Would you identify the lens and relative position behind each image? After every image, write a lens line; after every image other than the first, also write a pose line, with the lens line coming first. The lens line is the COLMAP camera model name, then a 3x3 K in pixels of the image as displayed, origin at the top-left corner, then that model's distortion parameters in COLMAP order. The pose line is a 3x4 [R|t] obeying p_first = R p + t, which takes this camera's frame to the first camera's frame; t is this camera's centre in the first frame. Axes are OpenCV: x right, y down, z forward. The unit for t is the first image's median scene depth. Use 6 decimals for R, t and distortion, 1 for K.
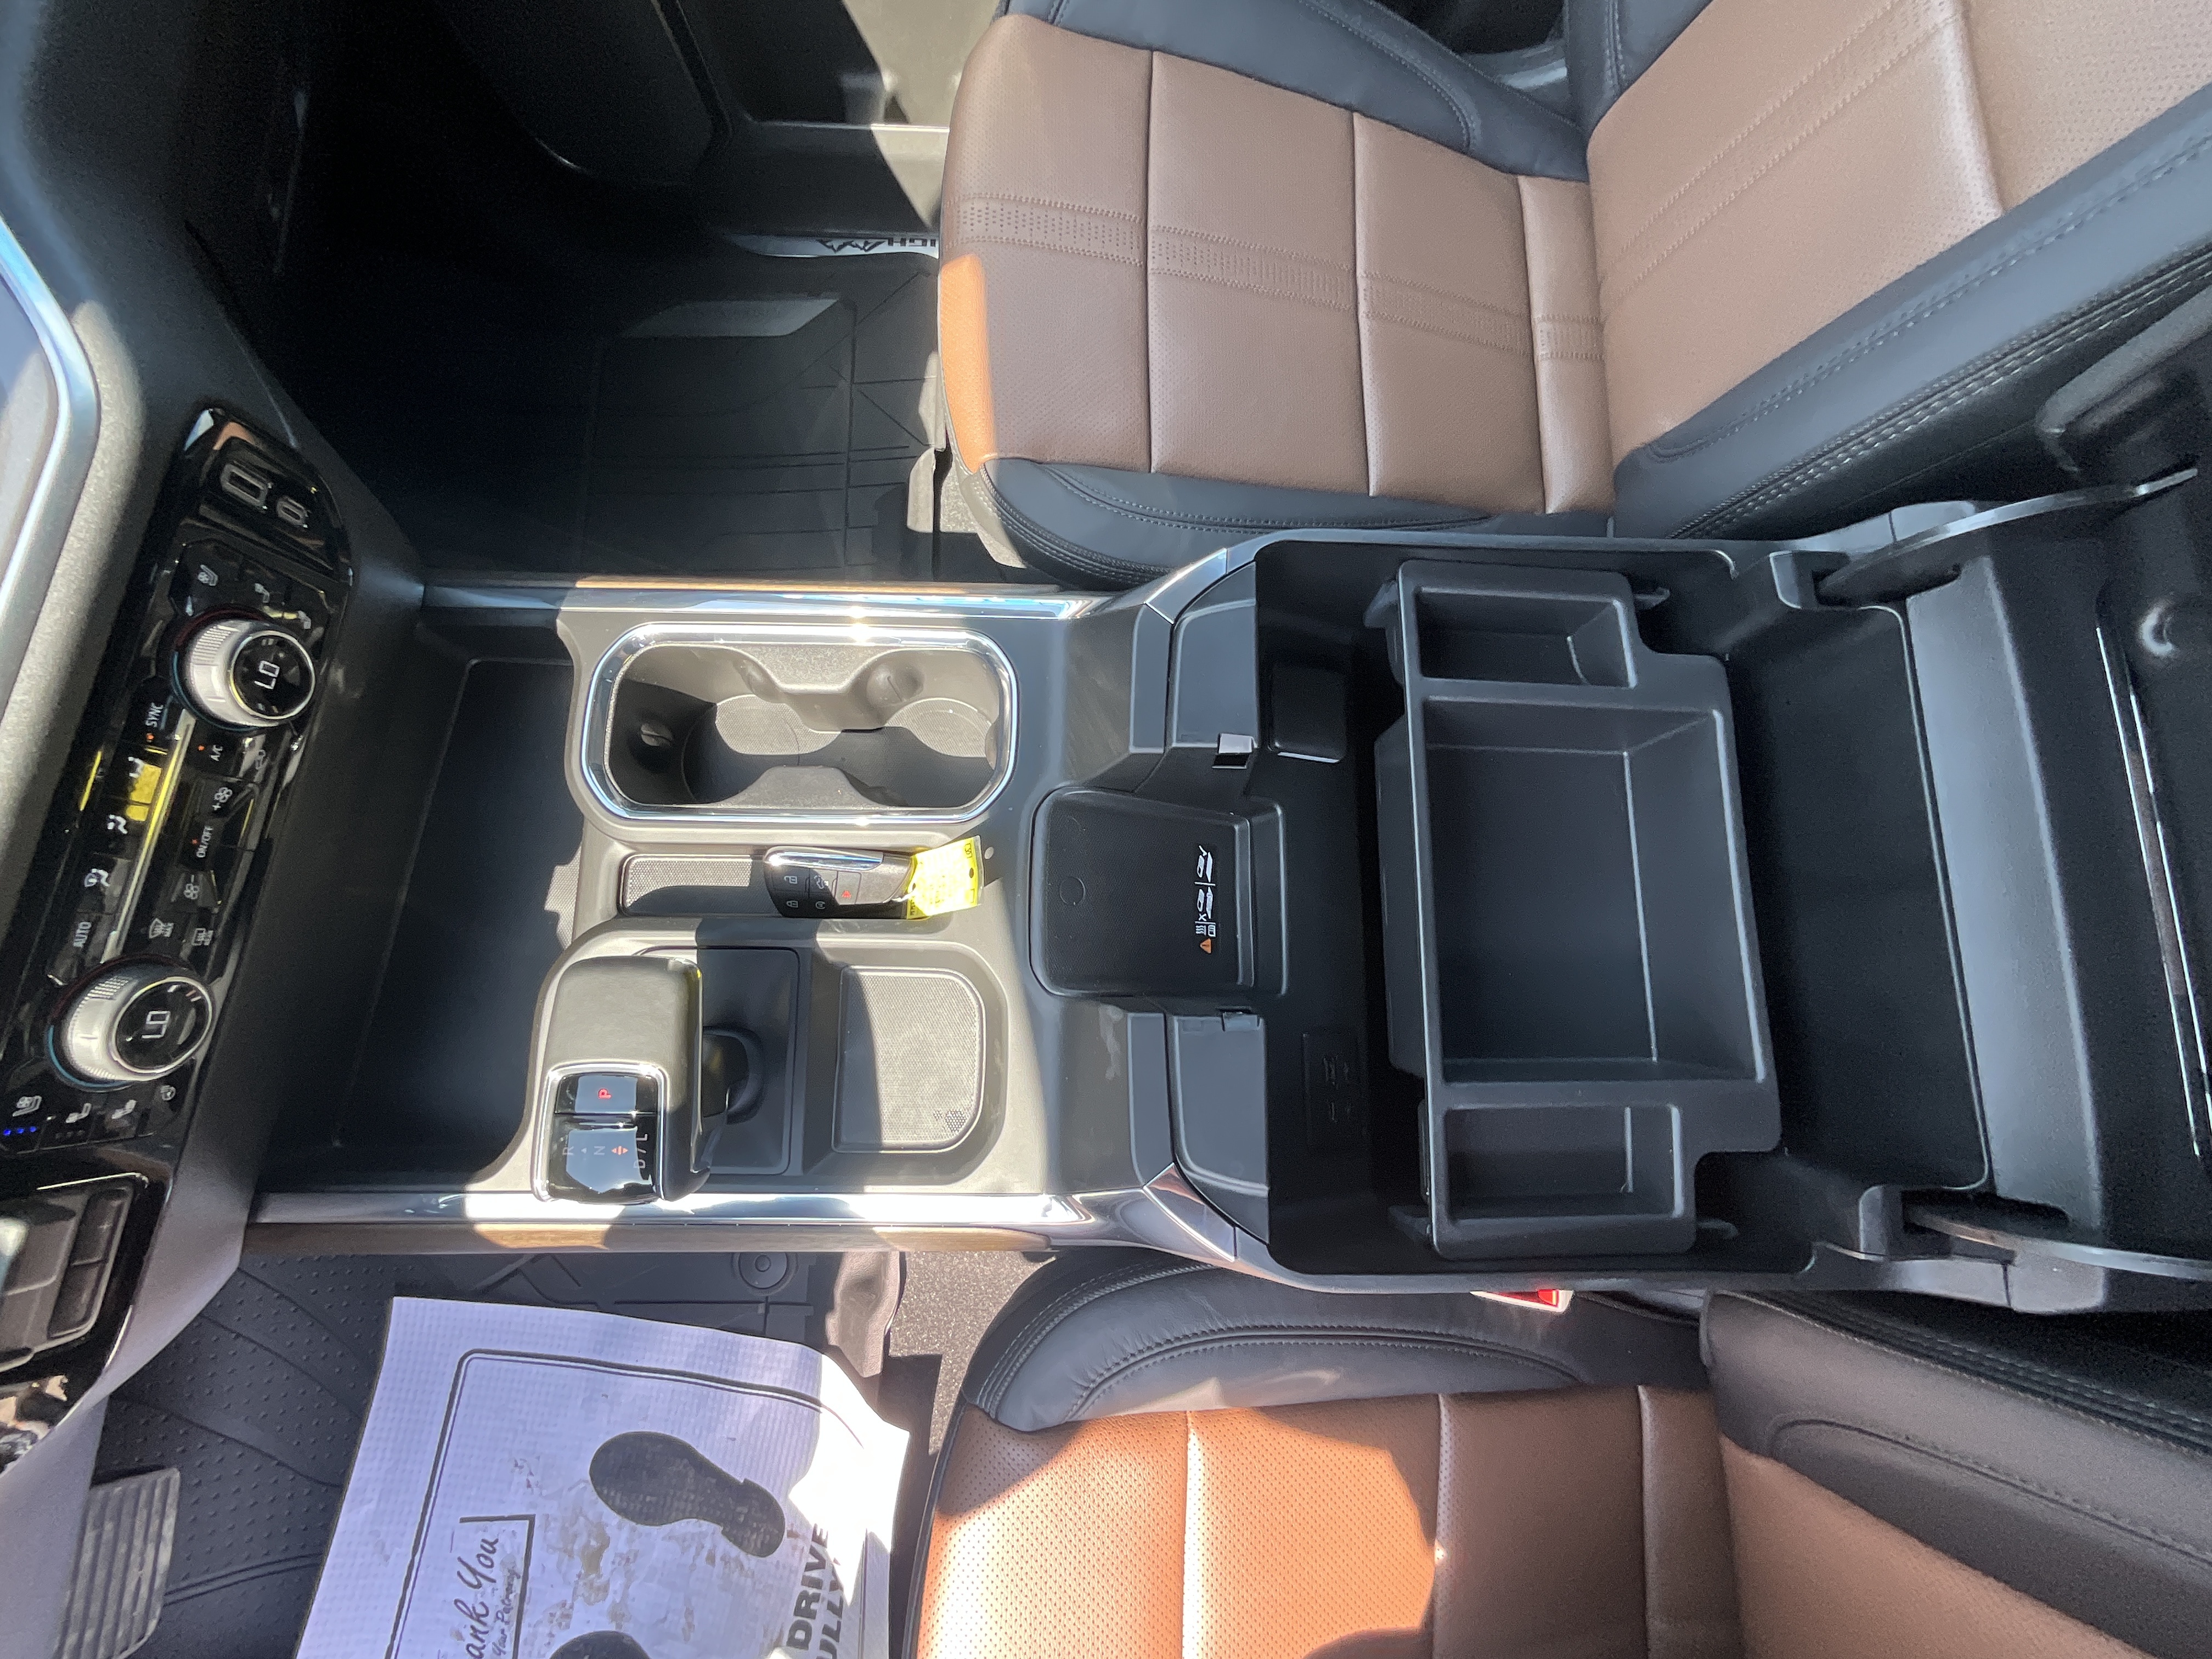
lens RADIAL K [[892.2, 0, 1101.0], [0, 892.2, 830.9], [0, 0, 1]] dist [0.001967, -0.001203]
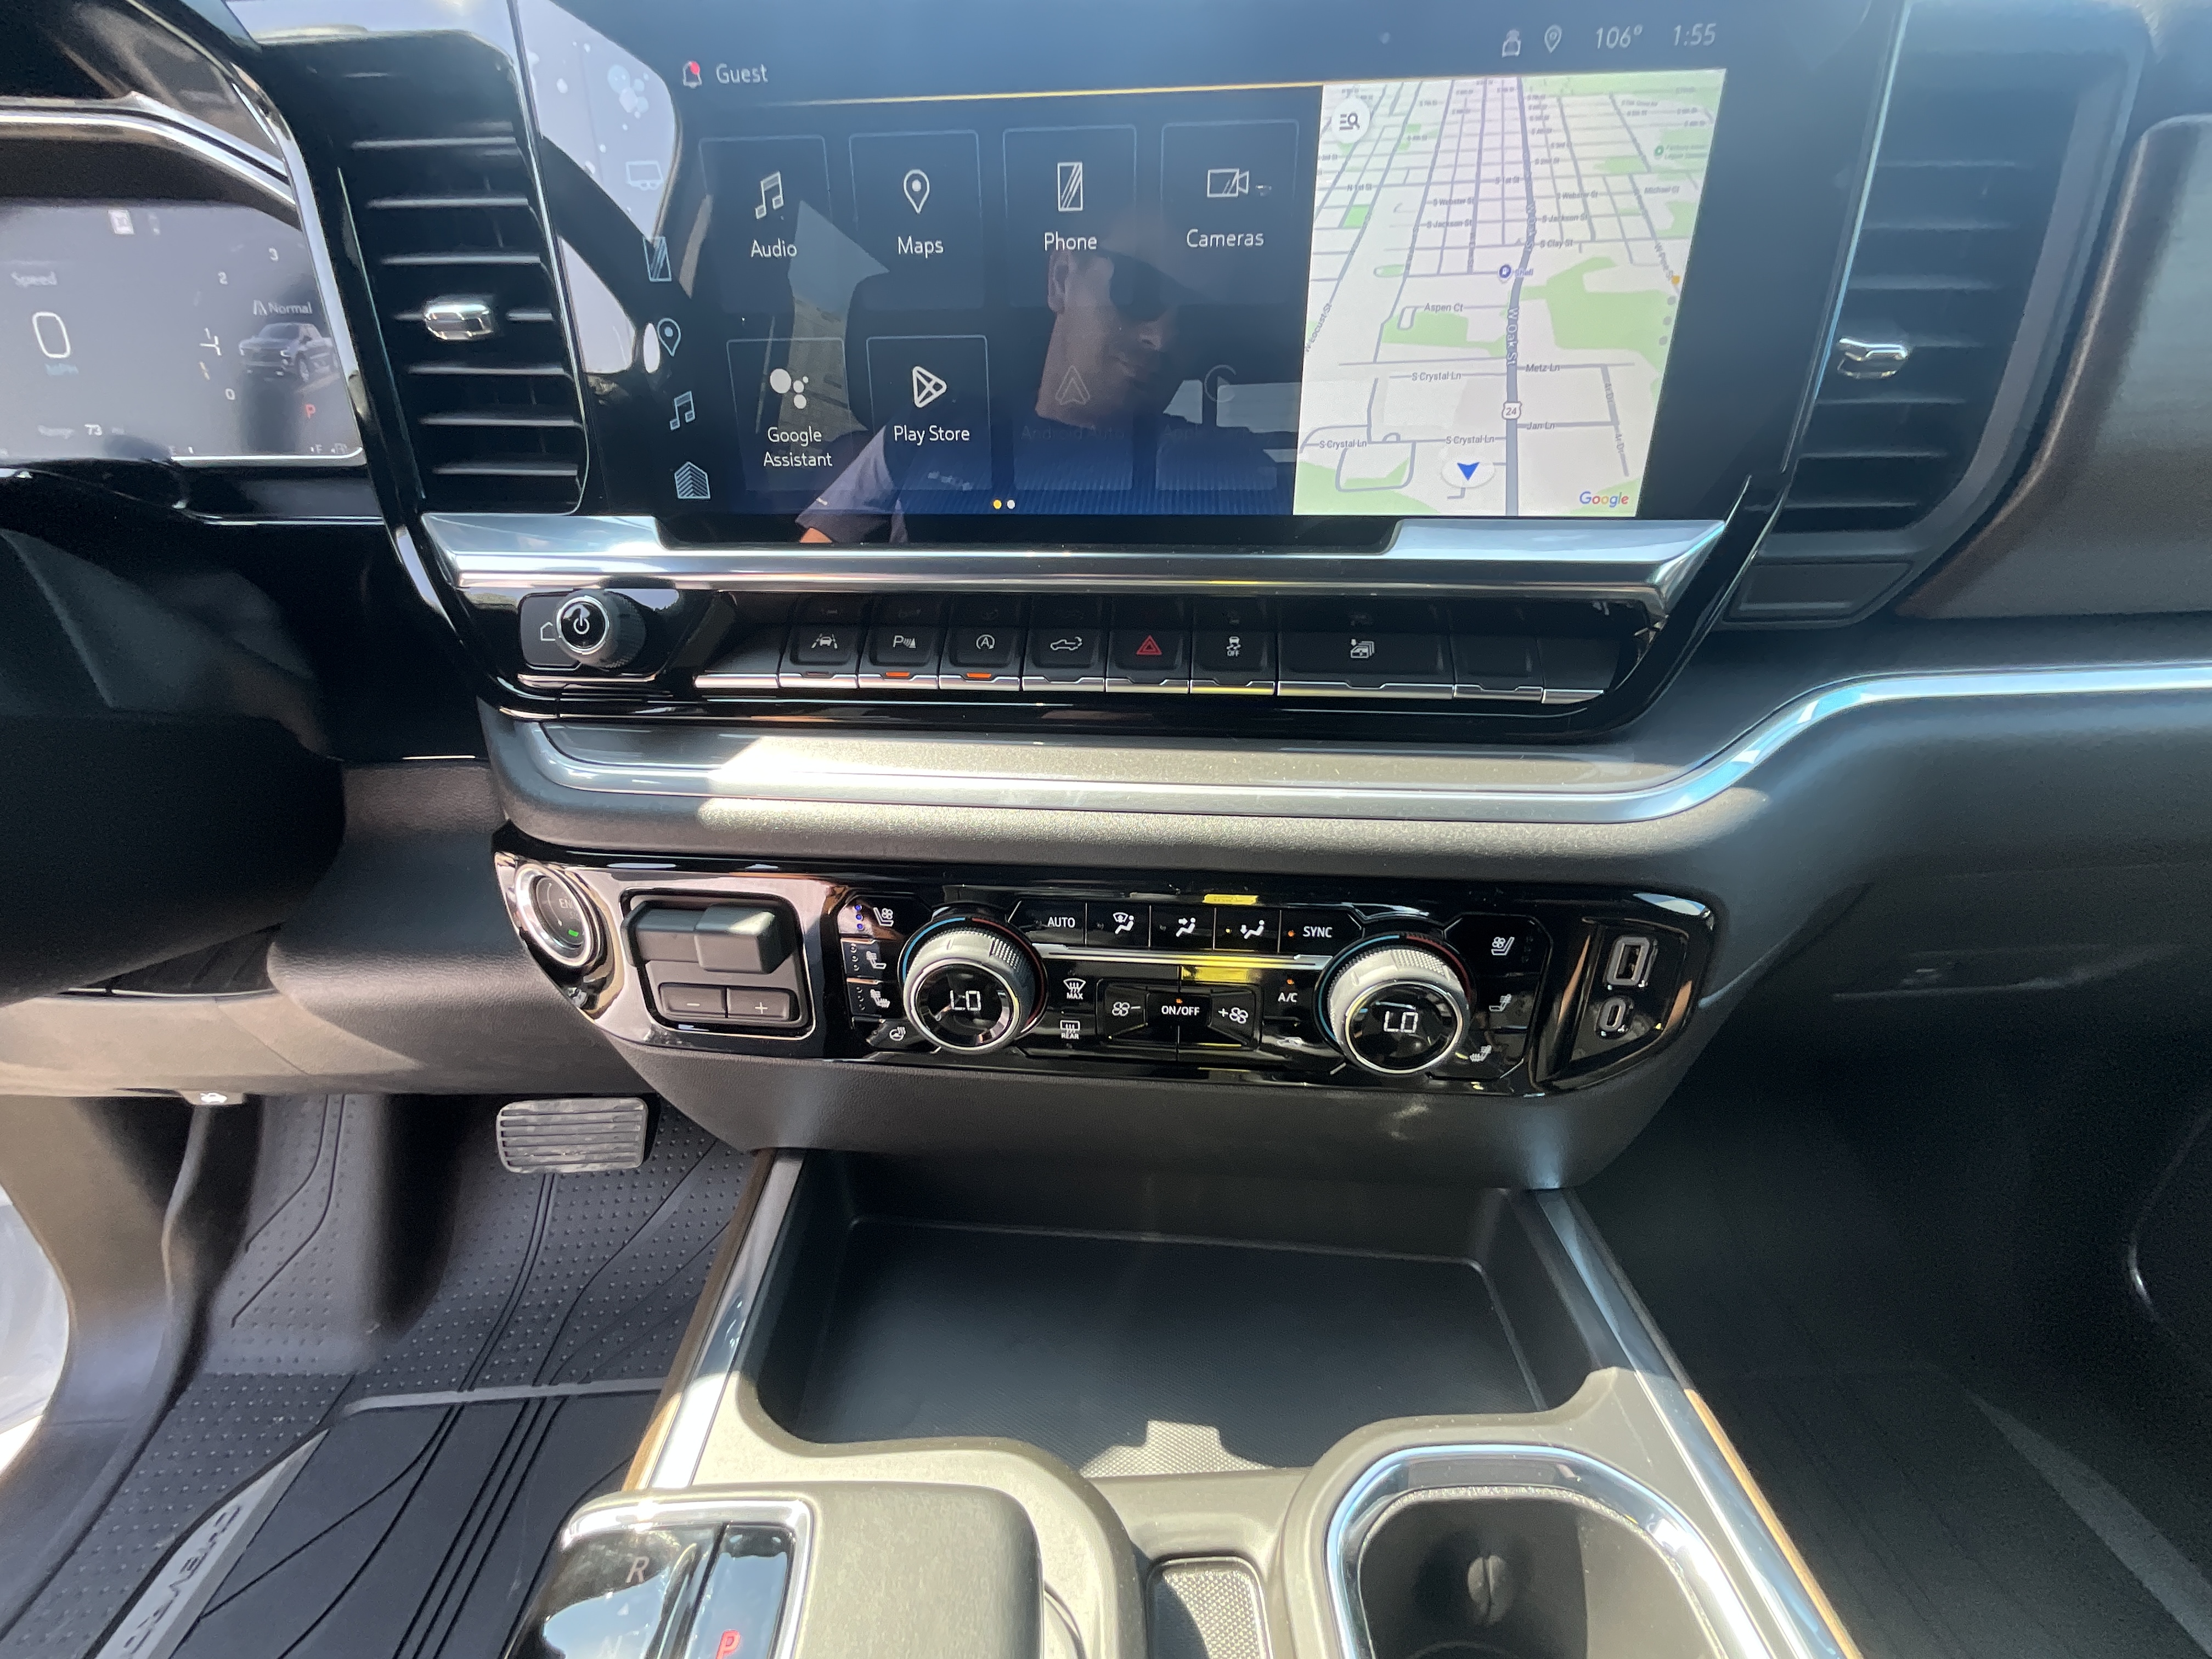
lens RADIAL K [[892.2, 0, 1108.8], [0, 892.2, 838.6], [0, 0, 1]] dist [0.001967, -0.001203]
pose [[0.044752, 0.433936, -0.899832, -0.220543], [-0.981258, 0.188086, 0.041901, 0.009075], [0.187428, 0.881092, 0.434220, 0.332618]]
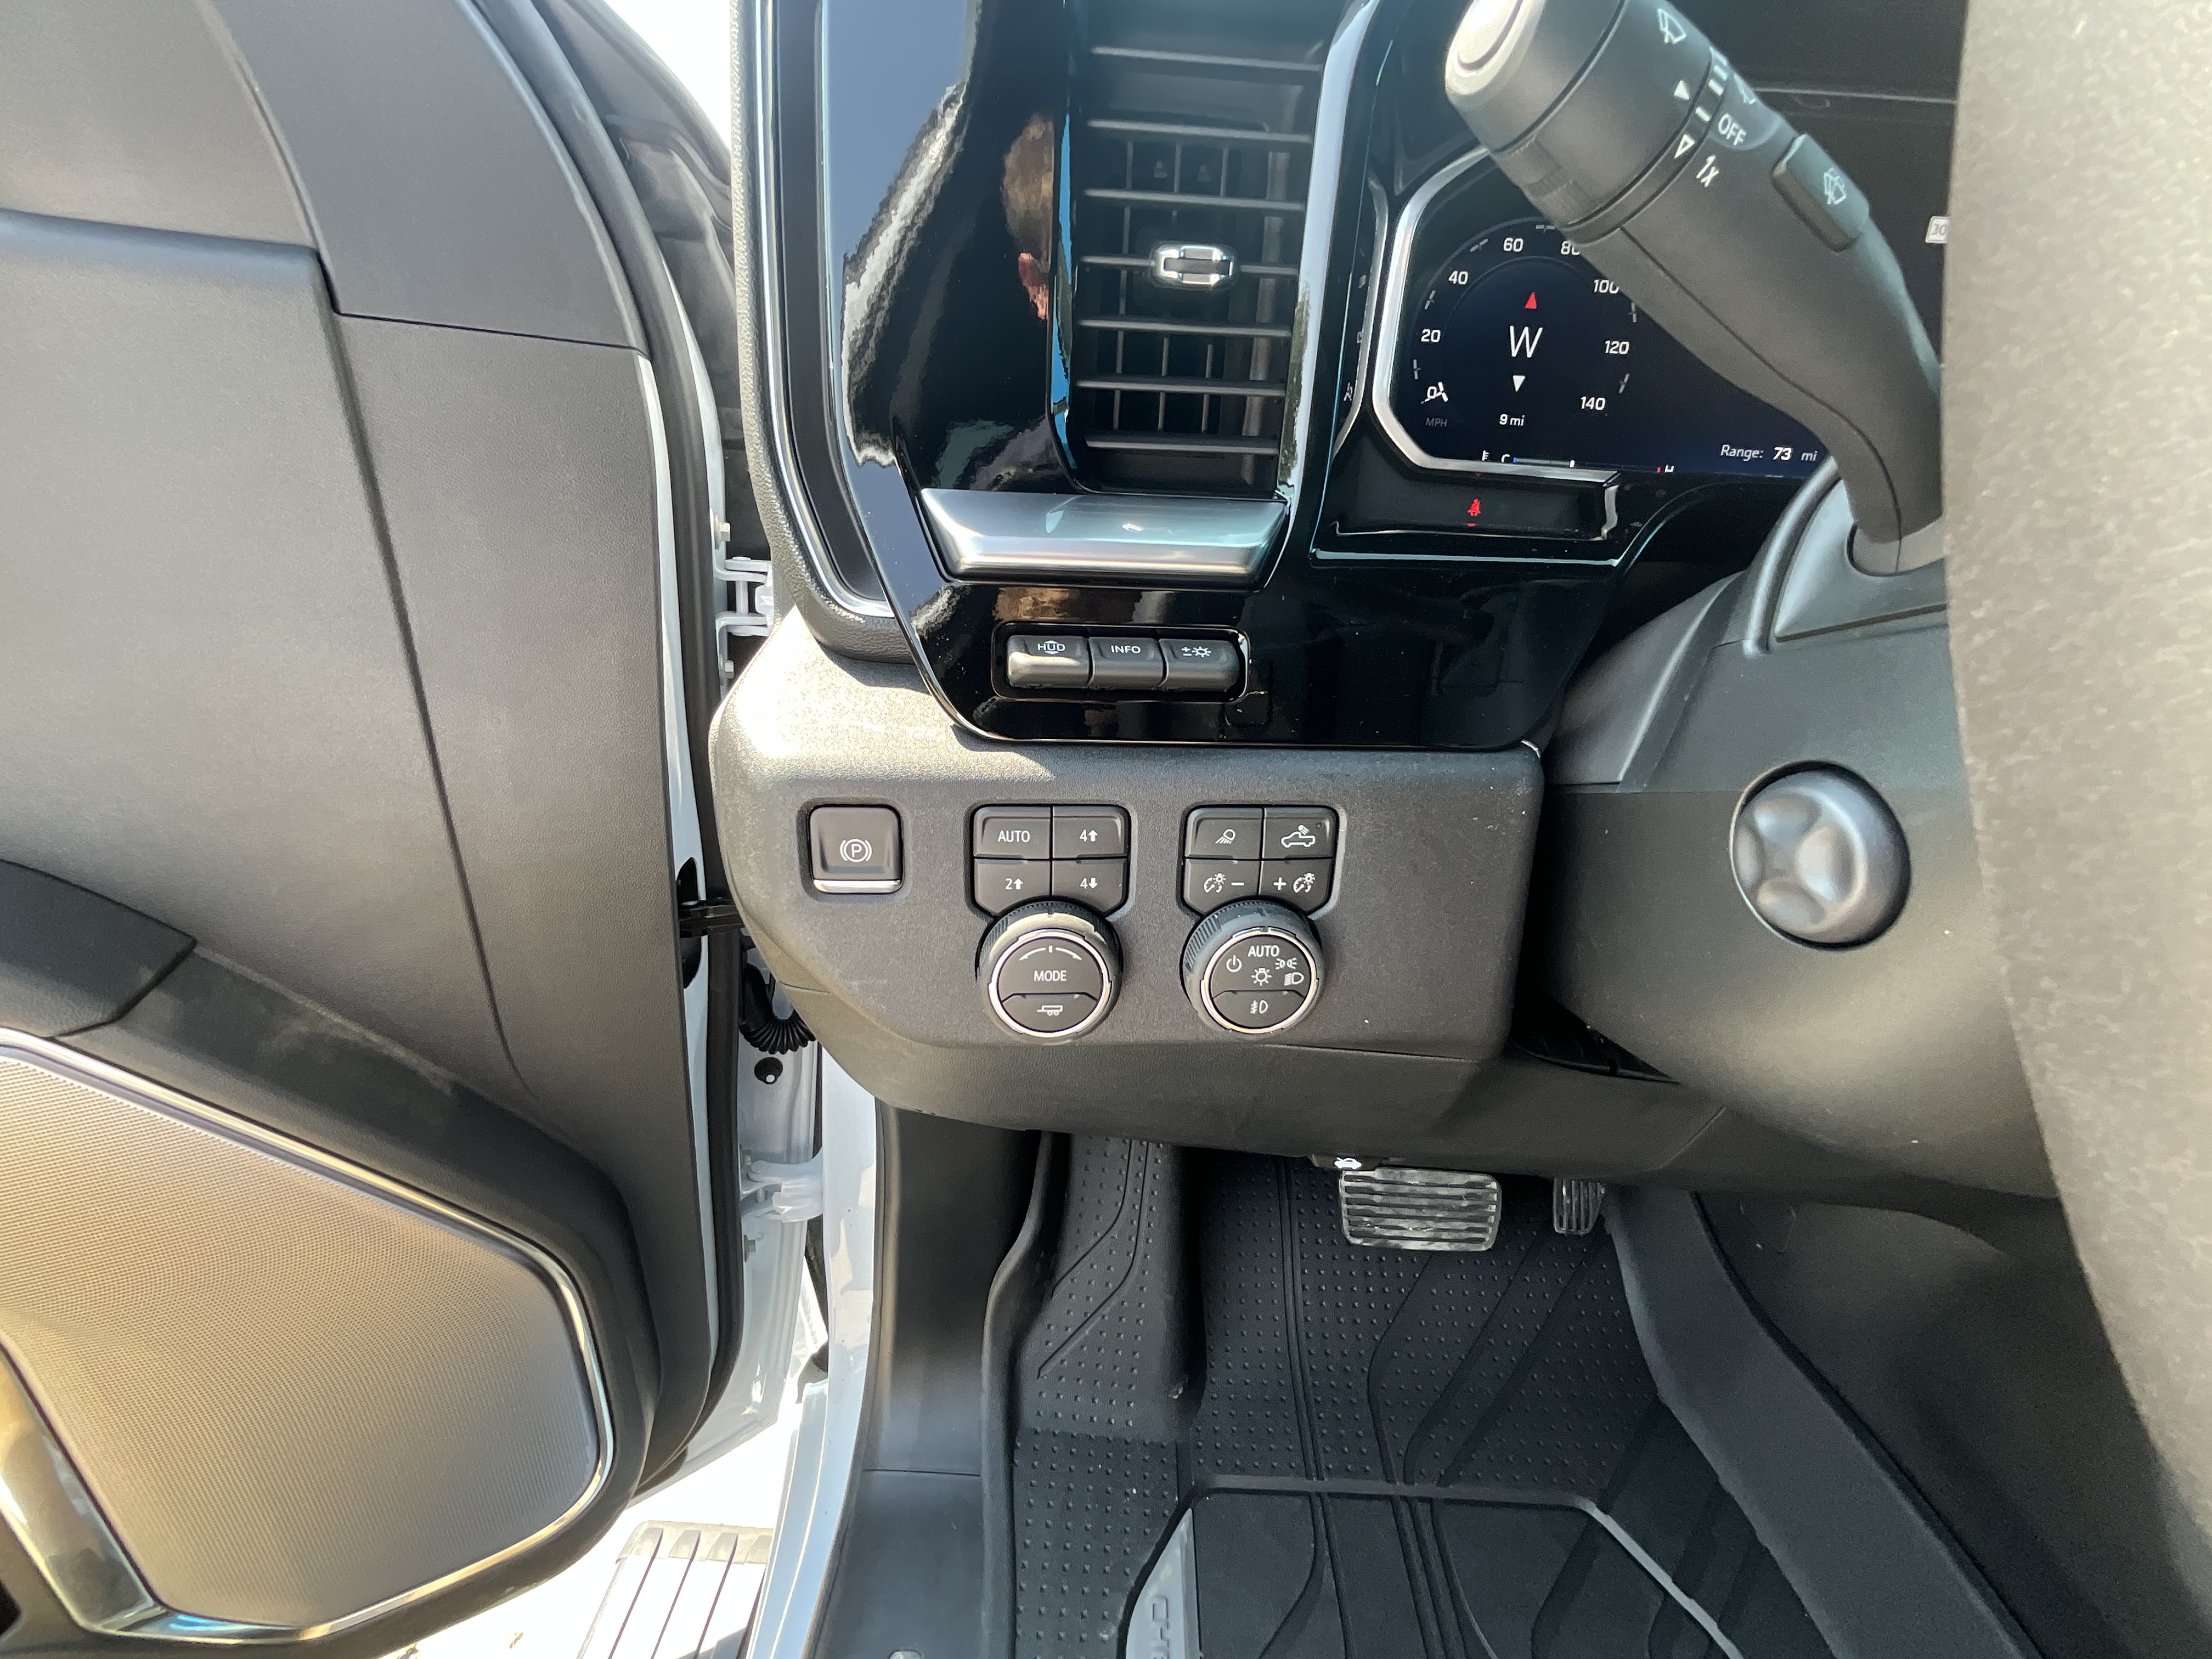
lens RADIAL K [[892.2, 0, 1111.8], [0, 892.2, 842.0], [0, 0, 1]] dist [0.001967, -0.001203]
pose [[-0.021959, 0.405026, -0.914041, -0.341442], [-0.991907, 0.105532, 0.070592, 1.340232], [0.125052, 0.908194, 0.399431, 0.123163]]
